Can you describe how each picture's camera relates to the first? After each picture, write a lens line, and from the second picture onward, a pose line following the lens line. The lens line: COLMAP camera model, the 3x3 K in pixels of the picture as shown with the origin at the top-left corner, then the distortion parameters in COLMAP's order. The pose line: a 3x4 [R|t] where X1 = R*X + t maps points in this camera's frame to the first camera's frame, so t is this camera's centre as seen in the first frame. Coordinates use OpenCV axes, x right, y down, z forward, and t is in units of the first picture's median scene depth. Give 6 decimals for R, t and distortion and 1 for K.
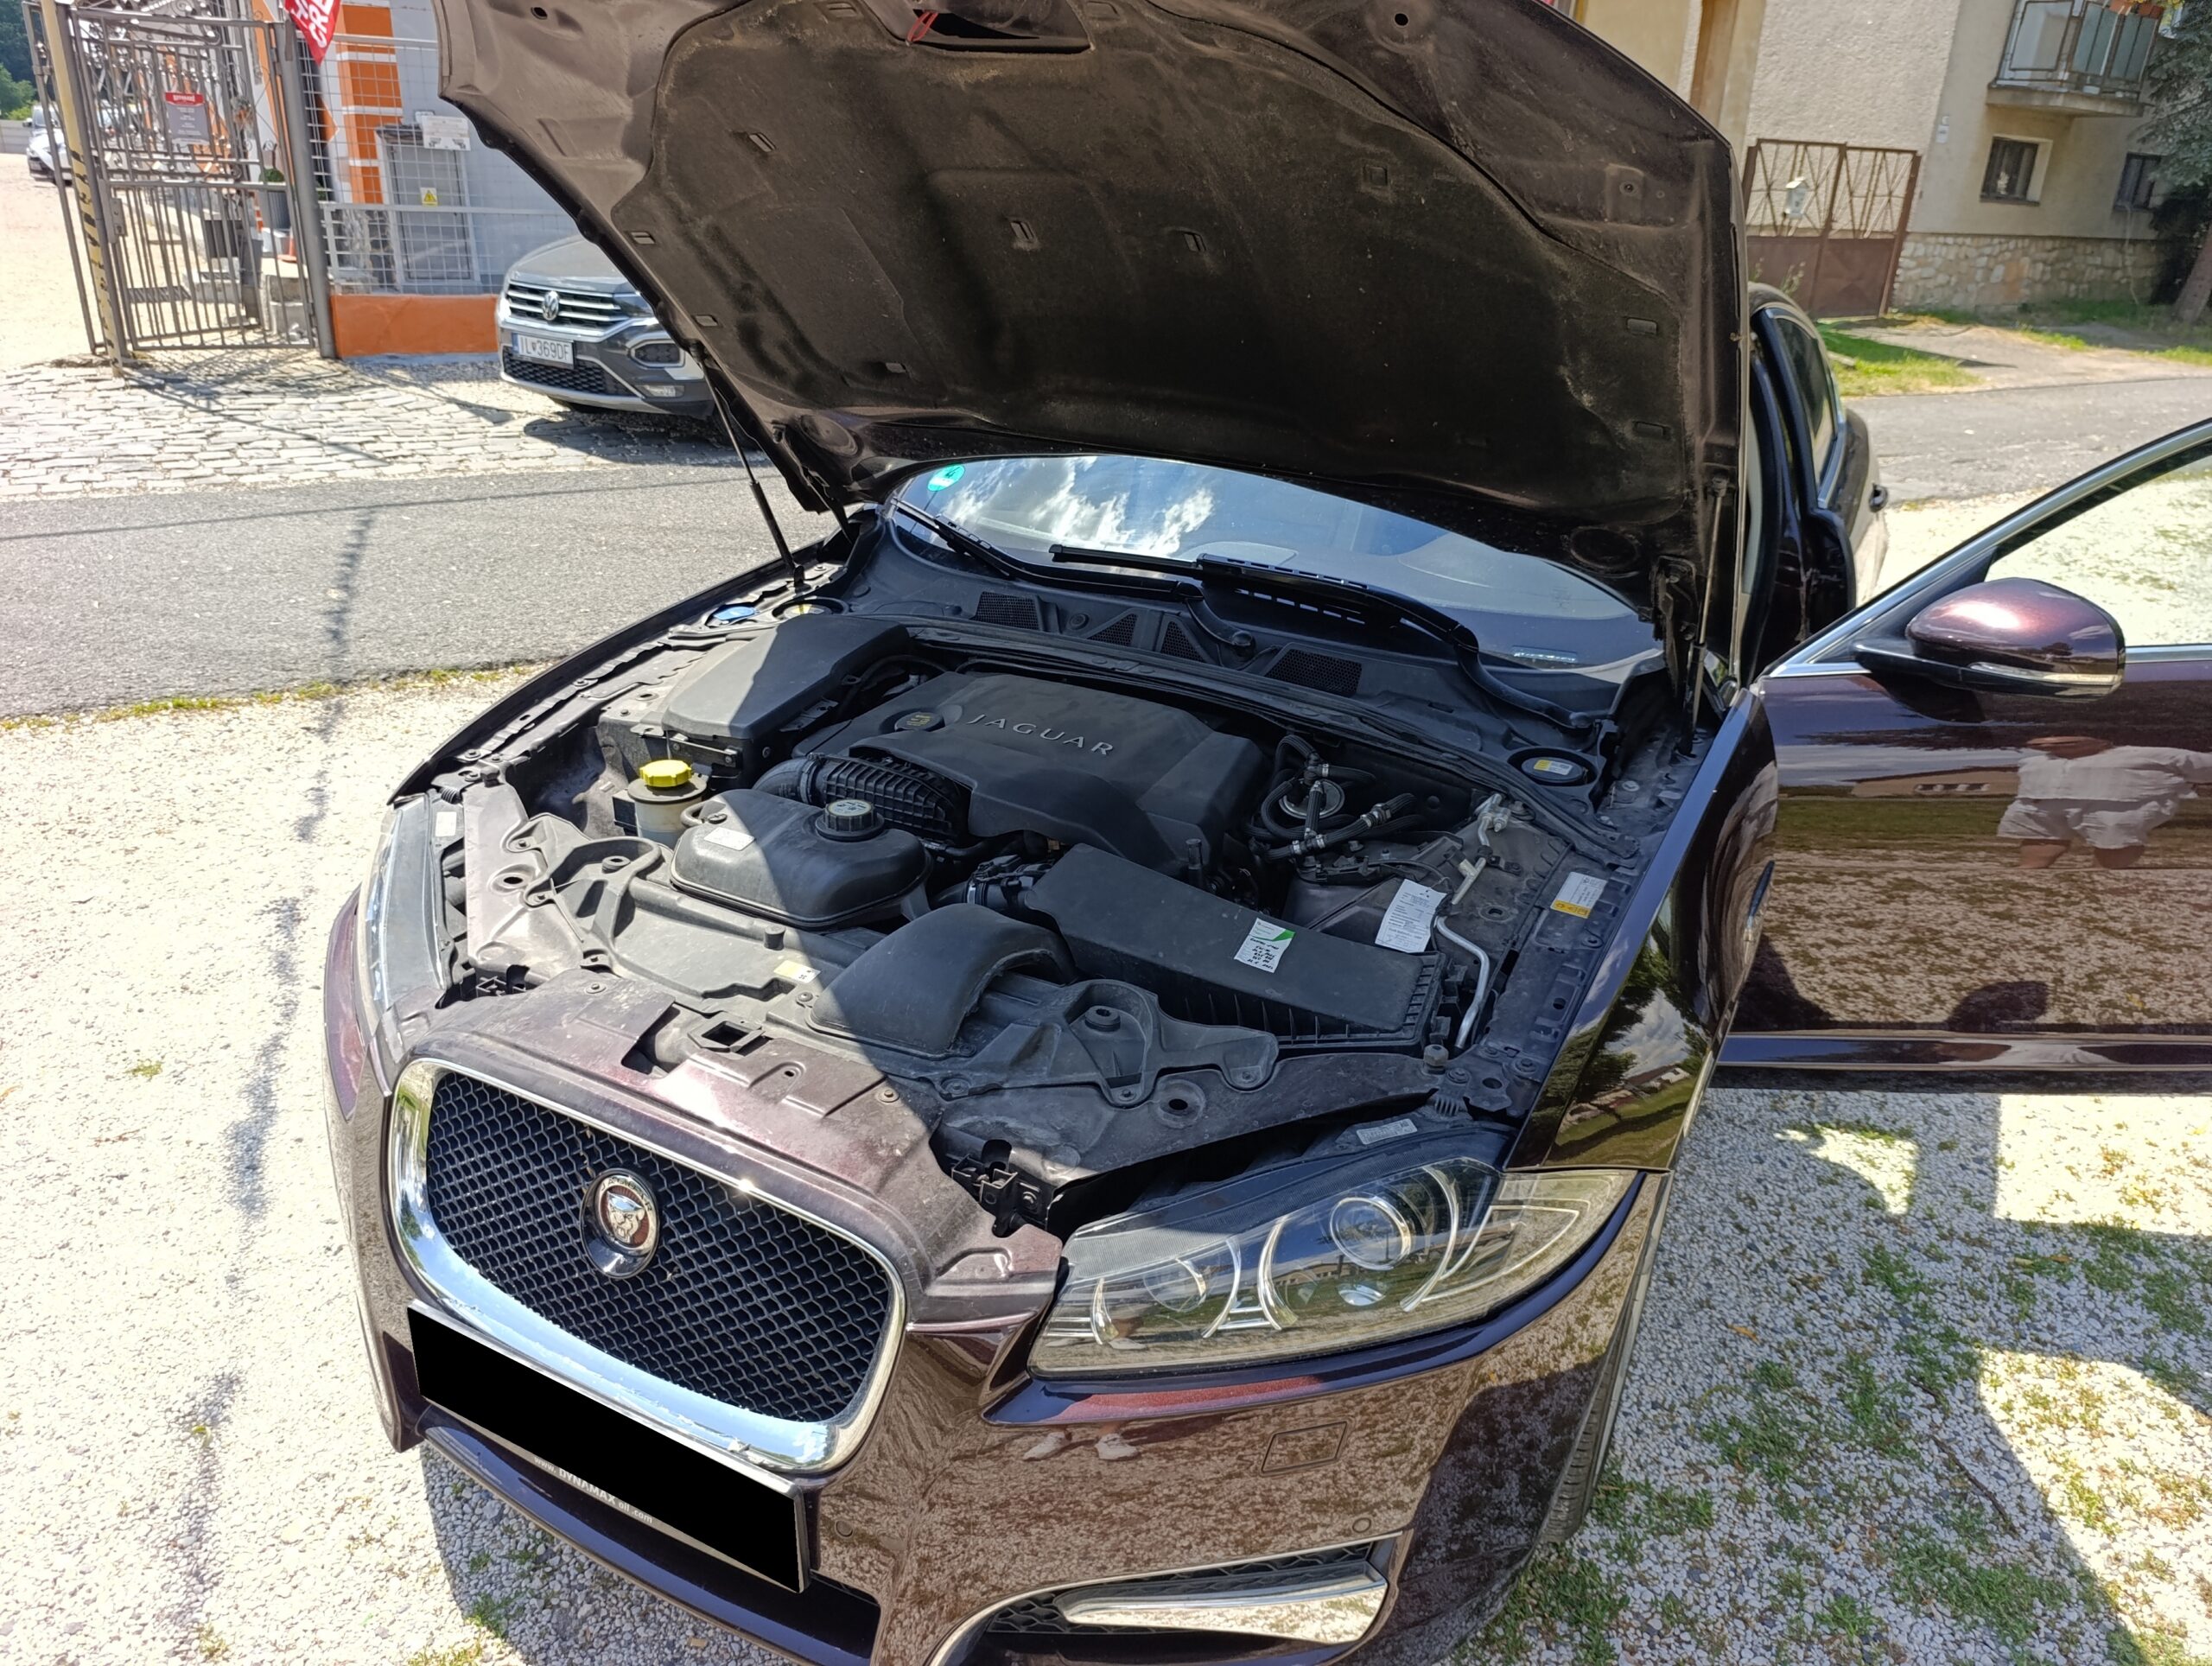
lens RADIAL K [[1643.3, 0, 1106.0], [0, 1643.3, 833.0], [0, 0, 1]] dist [0.036360, -0.061340]
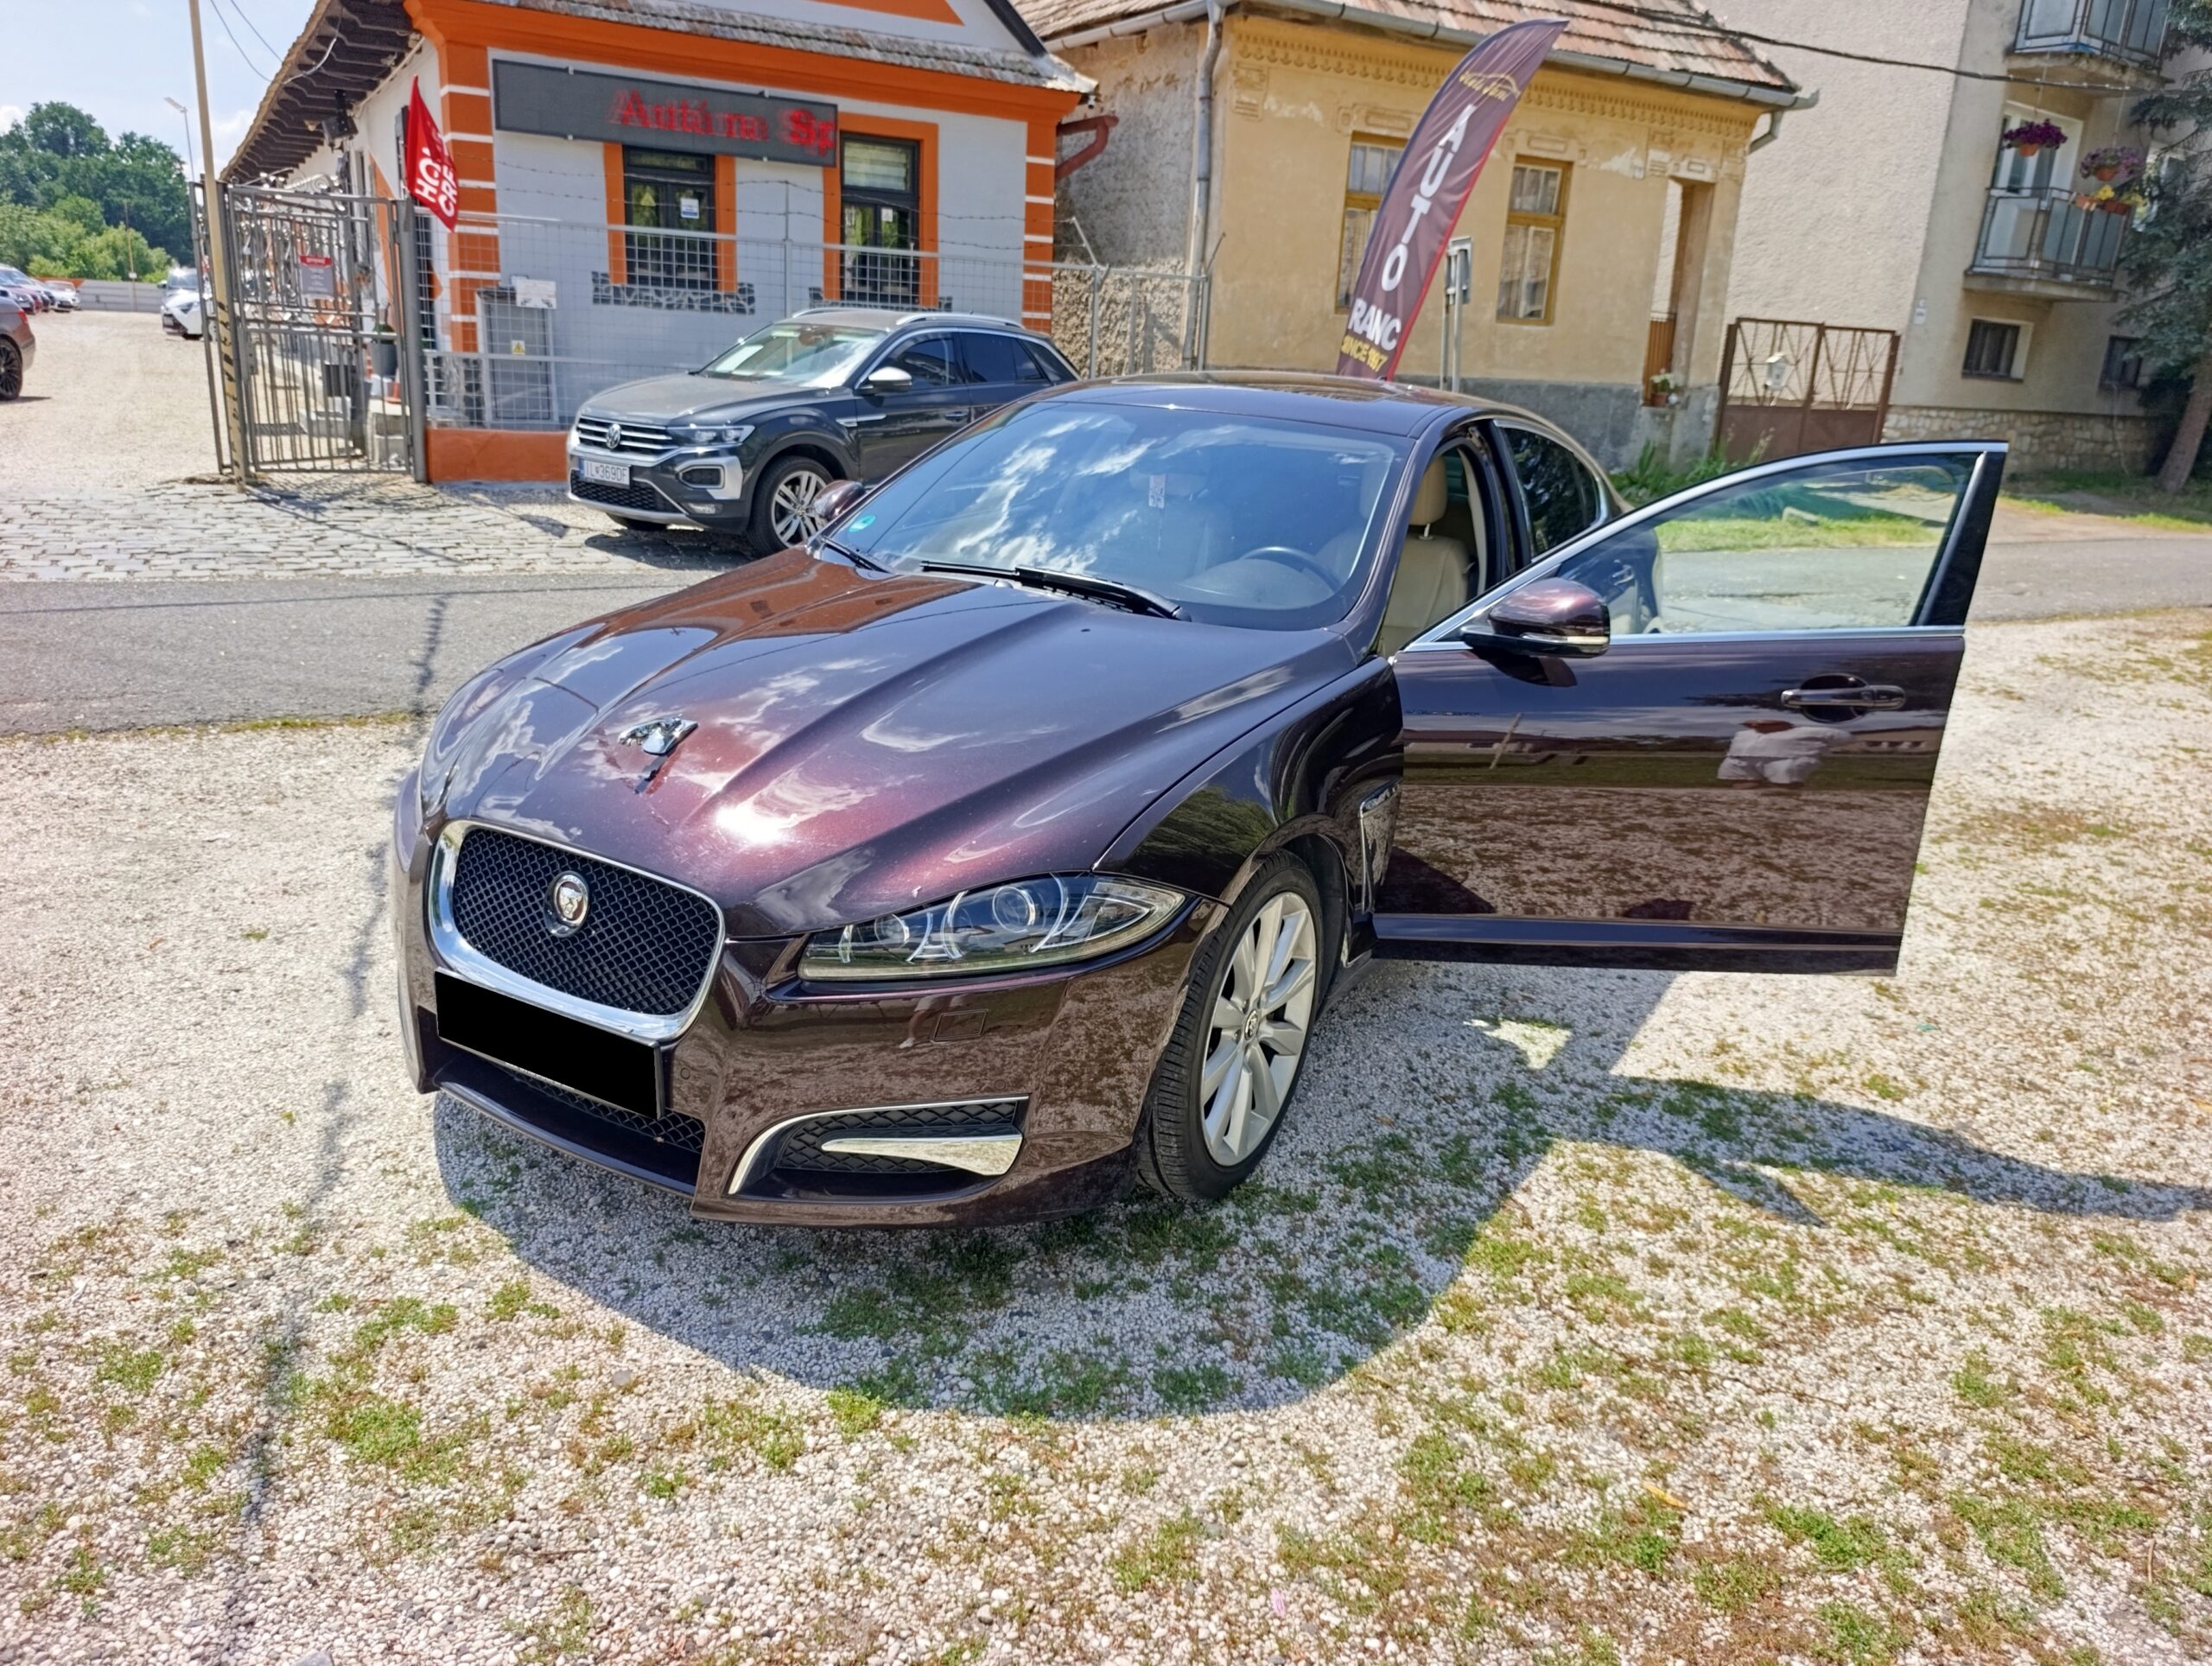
lens RADIAL K [[1714.8, 0, 1106.0], [0, 1714.8, 833.0], [0, 0, 1]] dist [0.038175, -0.082588]
pose [[0.998570, 0.026927, -0.046176, 0.065273], [-0.031768, 0.993696, -0.107515, 0.068829], [0.042989, 0.108828, 0.993131, -0.139896]]
